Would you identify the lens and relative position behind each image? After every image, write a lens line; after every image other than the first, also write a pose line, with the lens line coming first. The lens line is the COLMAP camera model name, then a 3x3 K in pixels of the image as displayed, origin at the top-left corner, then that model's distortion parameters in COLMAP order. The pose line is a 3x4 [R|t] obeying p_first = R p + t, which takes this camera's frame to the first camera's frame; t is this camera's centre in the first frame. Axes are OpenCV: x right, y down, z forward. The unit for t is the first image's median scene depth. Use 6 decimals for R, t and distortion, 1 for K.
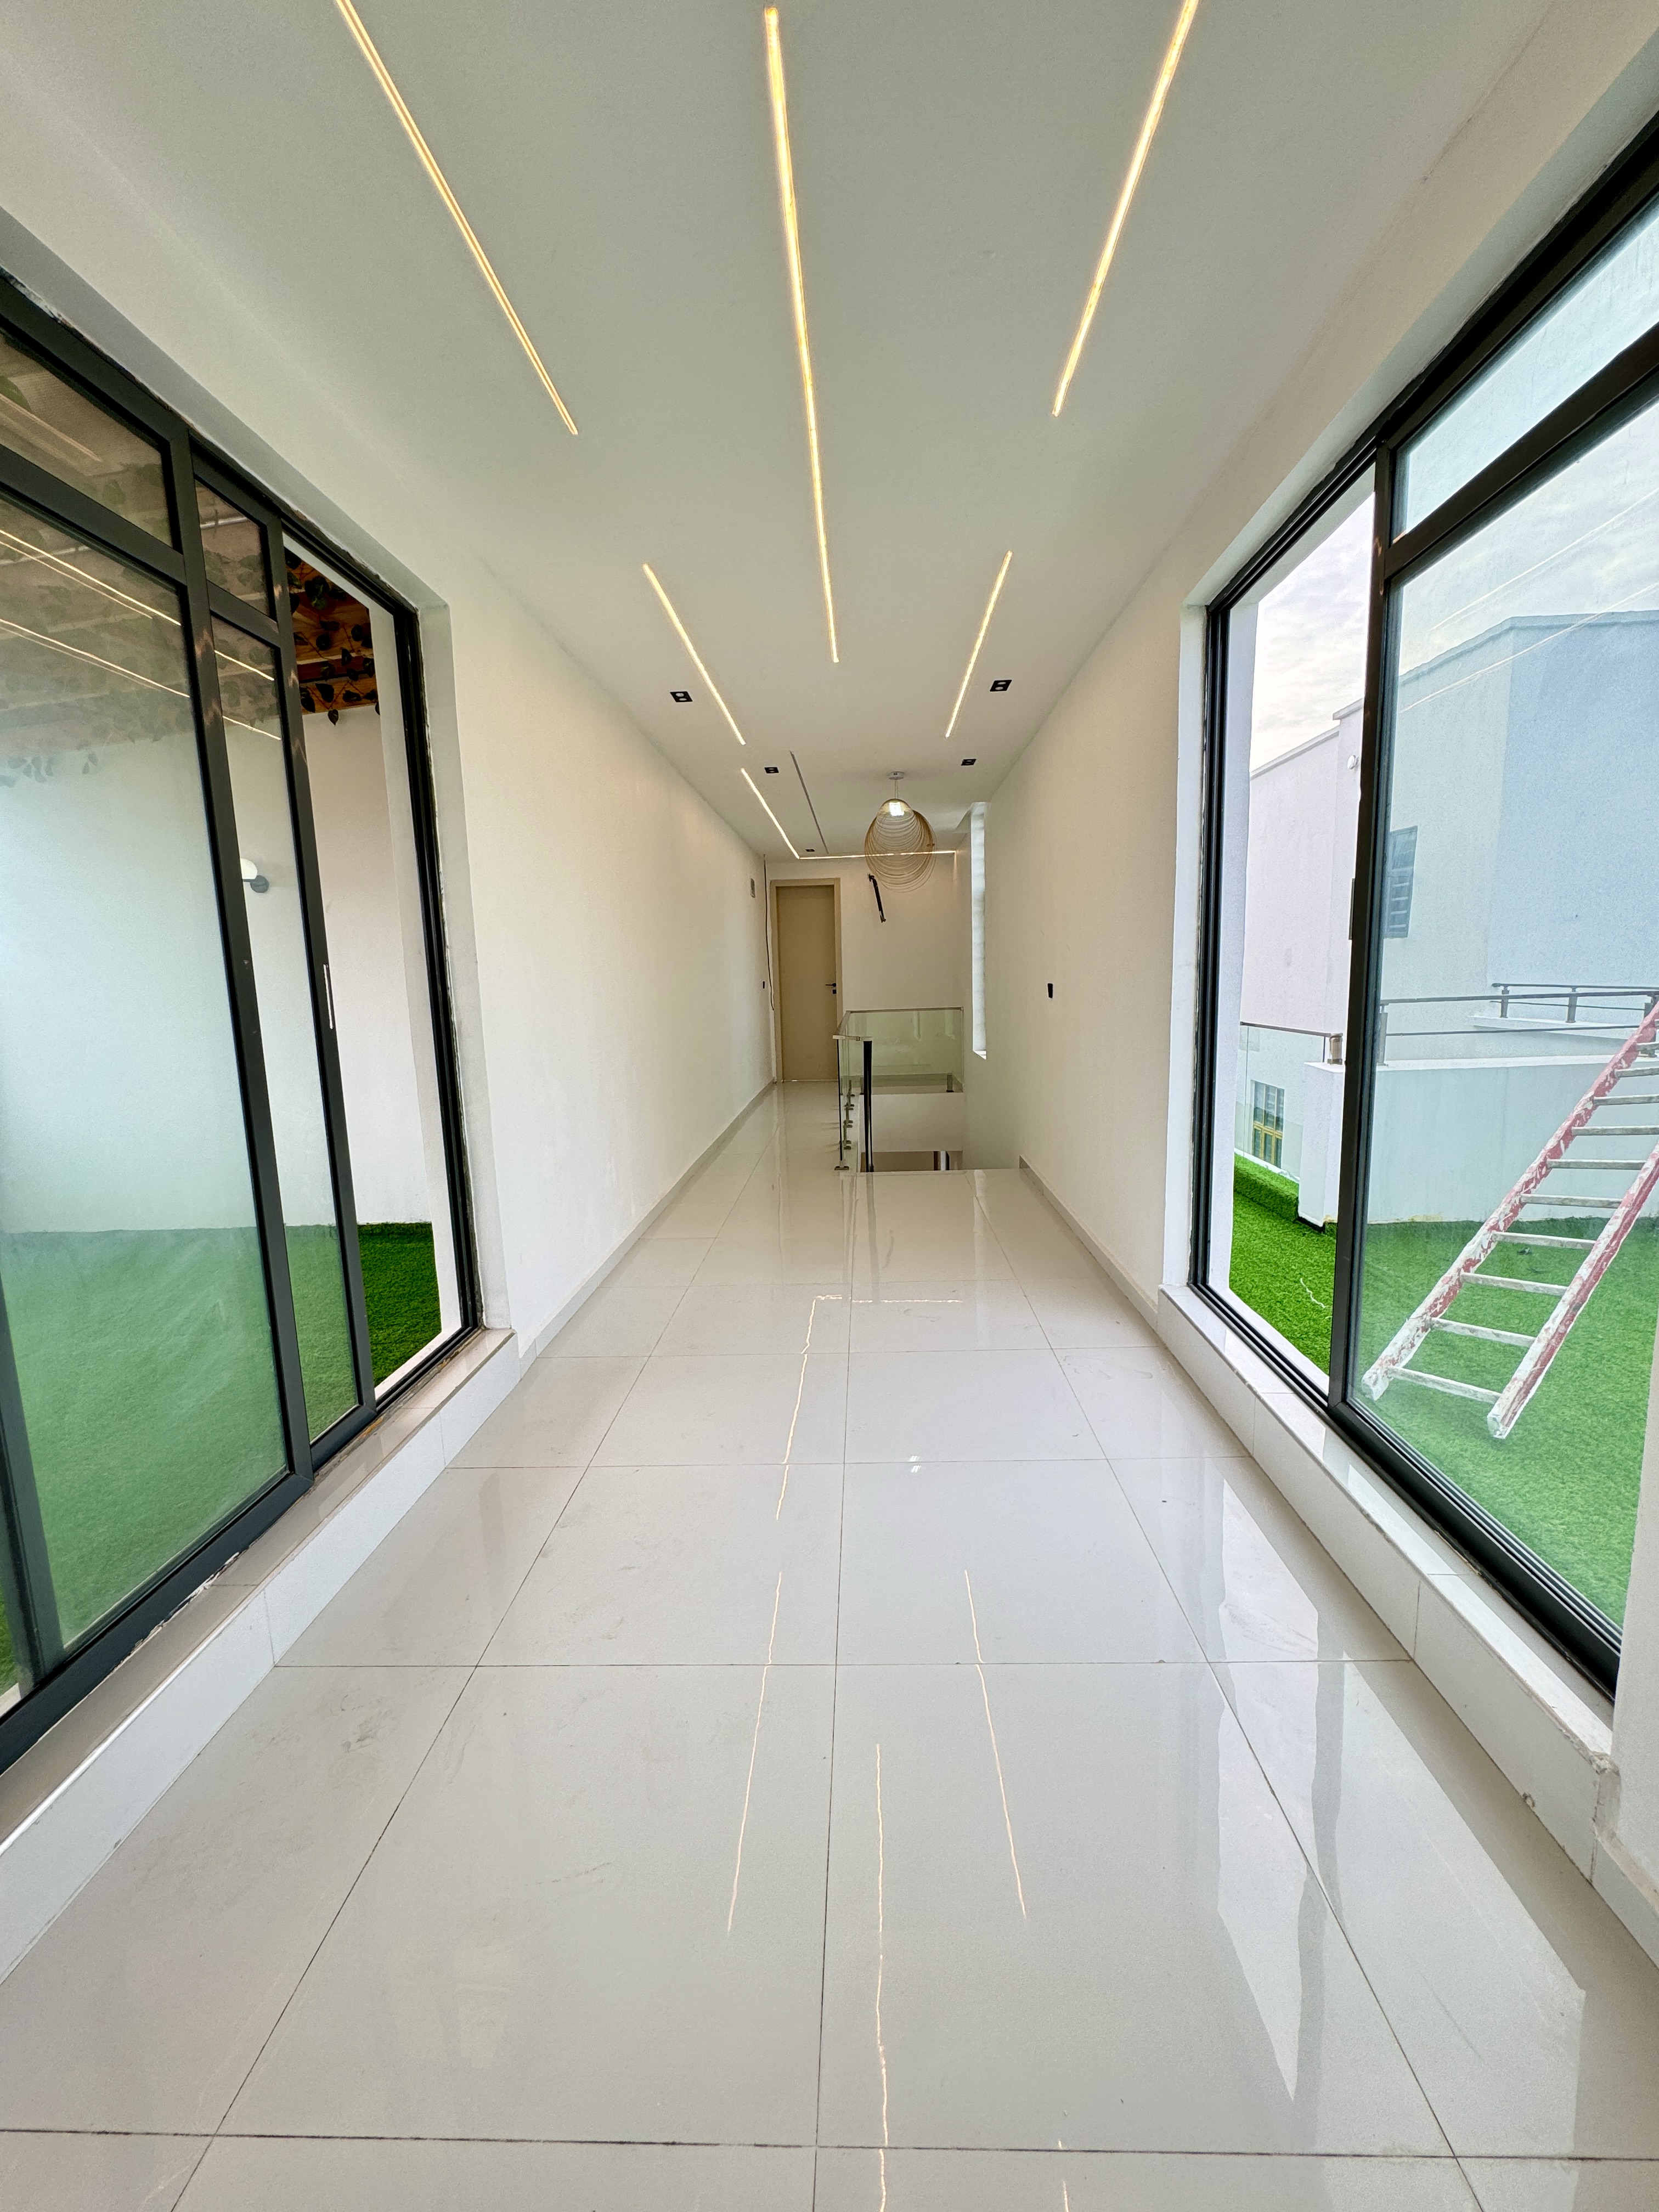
lens RADIAL K [[883.2, 0, 832.4], [0, 883.2, 1106.6], [0, 0, 1]] dist [-0.002523, -0.000226]
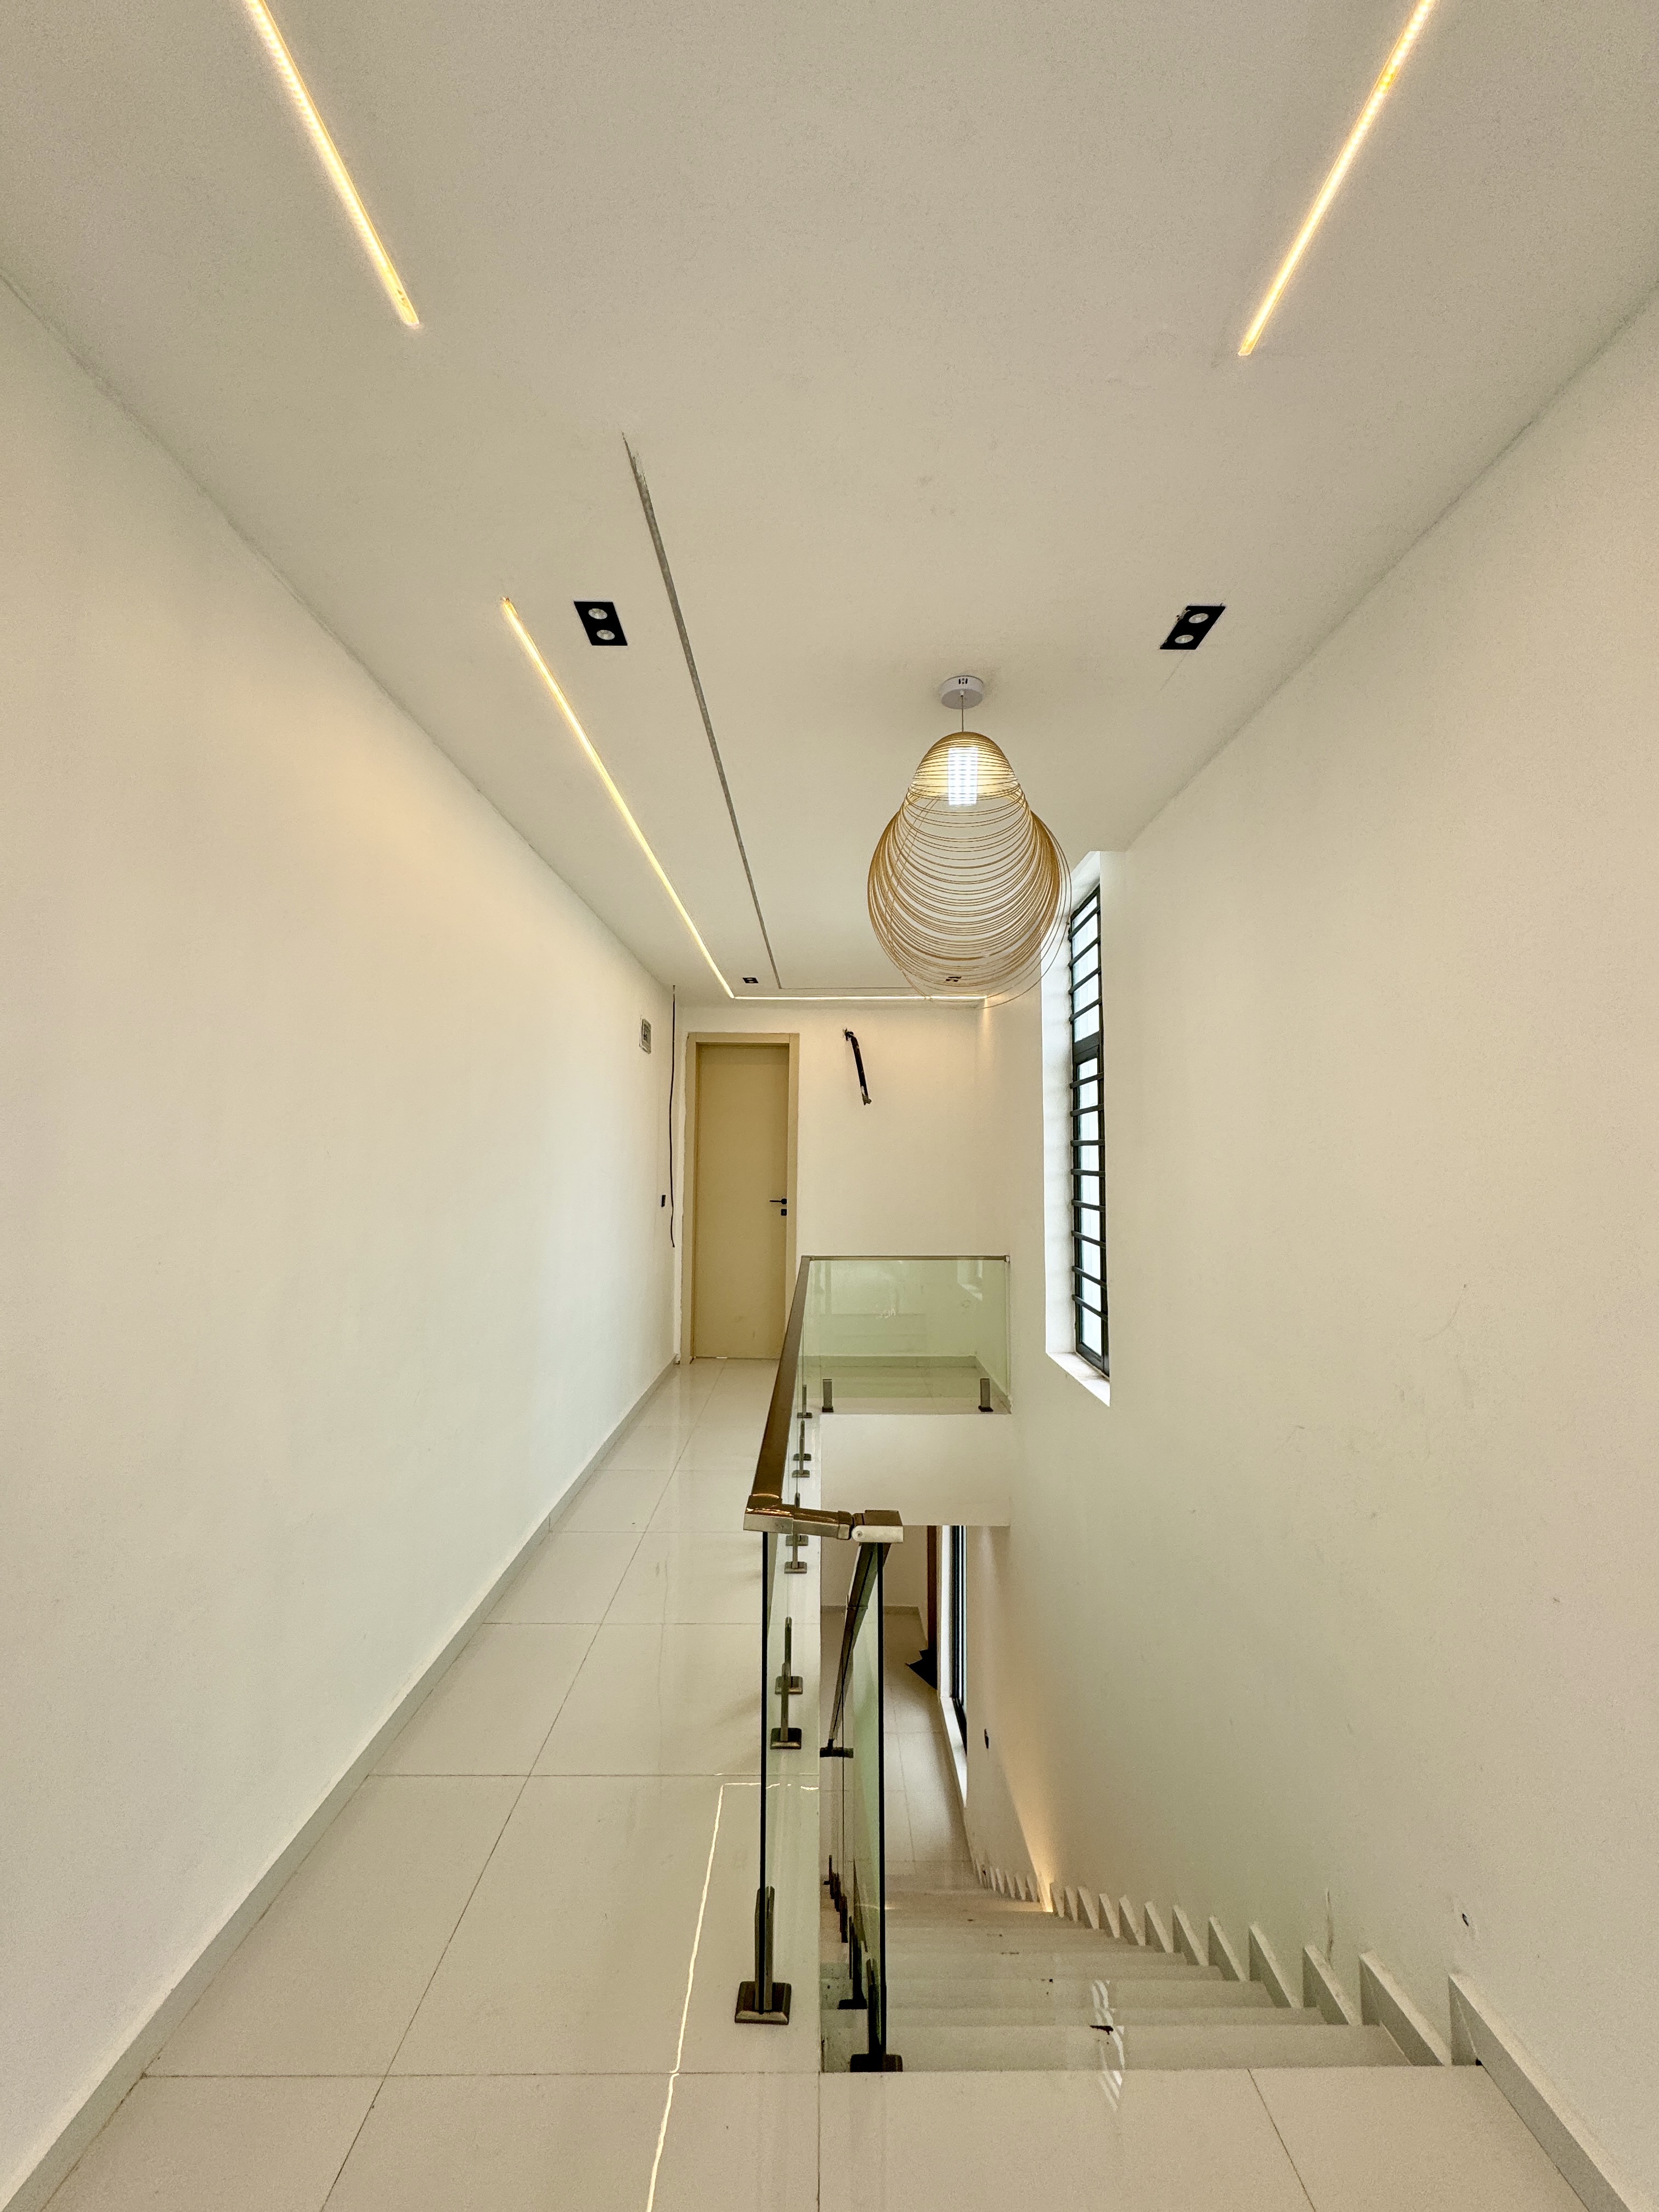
lens RADIAL K [[883.2, 0, 832.4], [0, 883.2, 1106.6], [0, 0, 1]] dist [-0.002523, -0.000226]
pose [[0.998253, 0.038340, 0.044952, 0.006145], [-0.027937, 0.976728, -0.212653, -0.079210], [-0.052059, 0.211025, 0.976093, 0.417524]]
